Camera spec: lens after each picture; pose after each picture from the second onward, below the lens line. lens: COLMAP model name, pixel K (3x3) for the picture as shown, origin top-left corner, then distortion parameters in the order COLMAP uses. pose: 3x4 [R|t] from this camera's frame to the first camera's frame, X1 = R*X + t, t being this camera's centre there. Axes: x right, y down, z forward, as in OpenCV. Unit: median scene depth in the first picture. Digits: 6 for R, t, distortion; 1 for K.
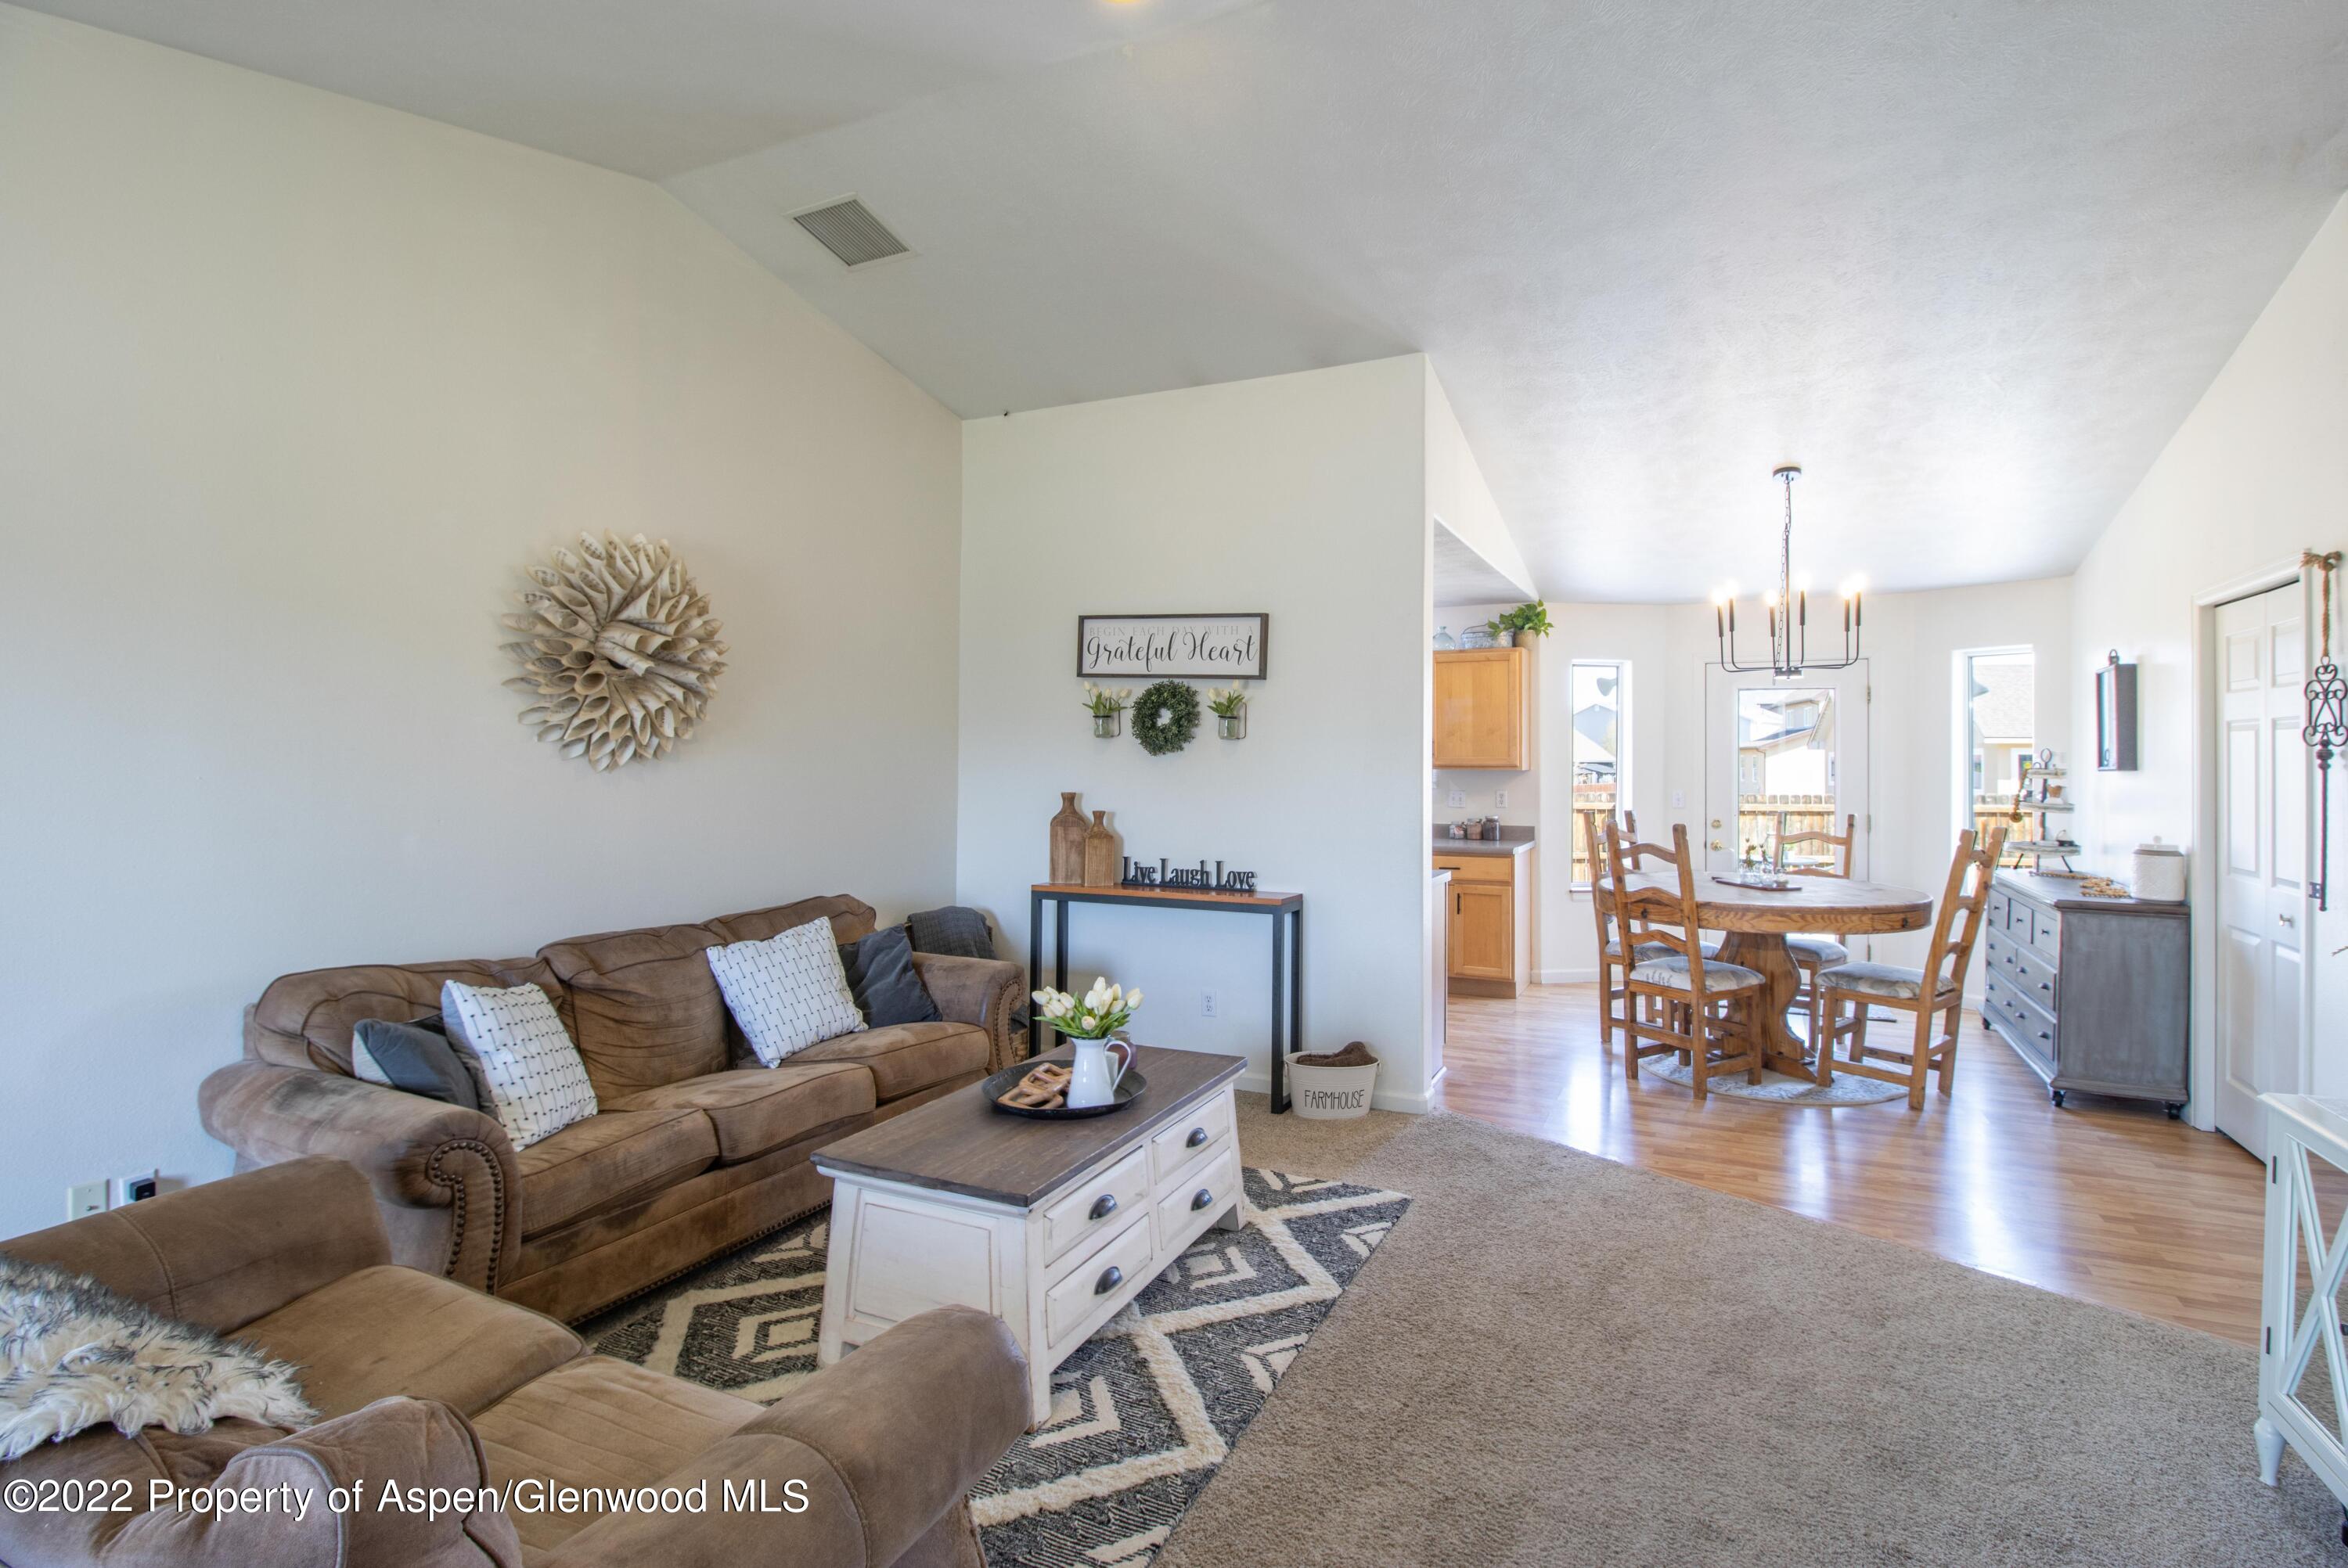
lens RADIAL K [[1123.8, 0, 1185.7], [0, 1123.8, 766.1], [0, 0, 1]] dist [-0.006875, -0.001368]
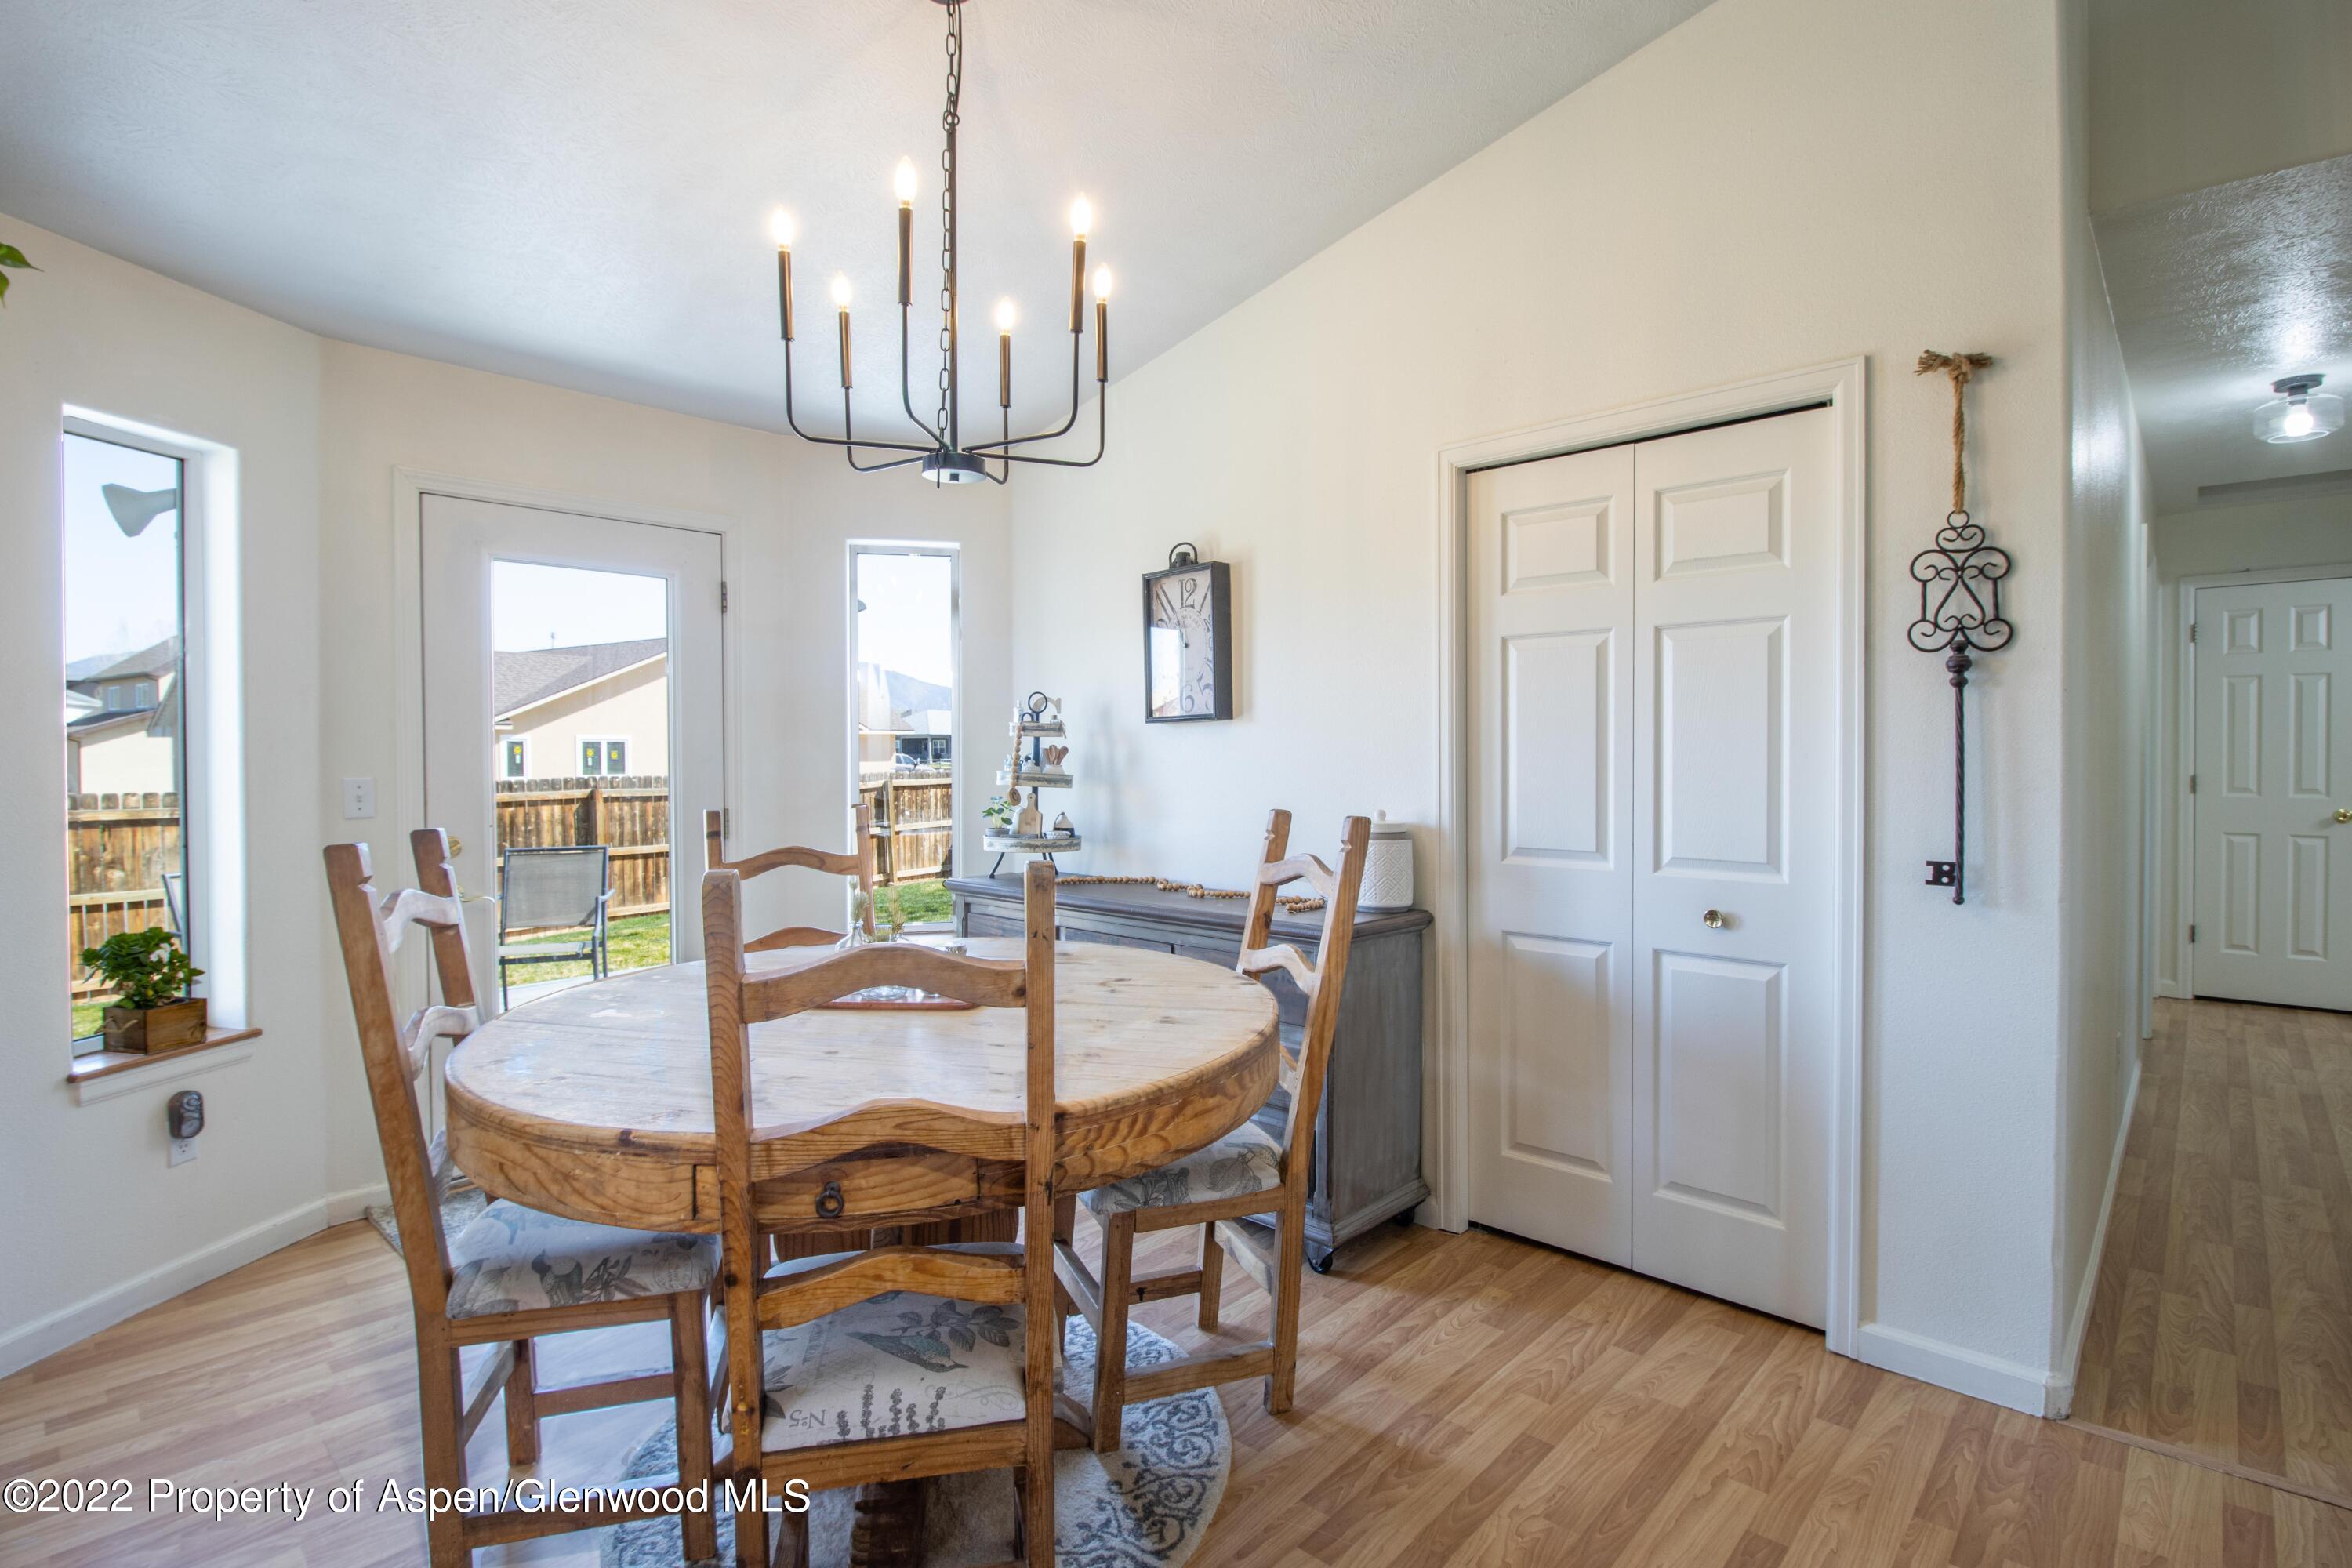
lens RADIAL K [[1125.9, 0, 1177.4], [0, 1125.9, 767.5], [0, 0, 1]] dist [-0.006875, -0.001368]
pose [[0.294282, -0.022265, 0.955459, 0.172215], [0.013722, 0.999724, 0.019070, 0.020572], [-0.955620, 0.007499, 0.294507, 0.823860]]
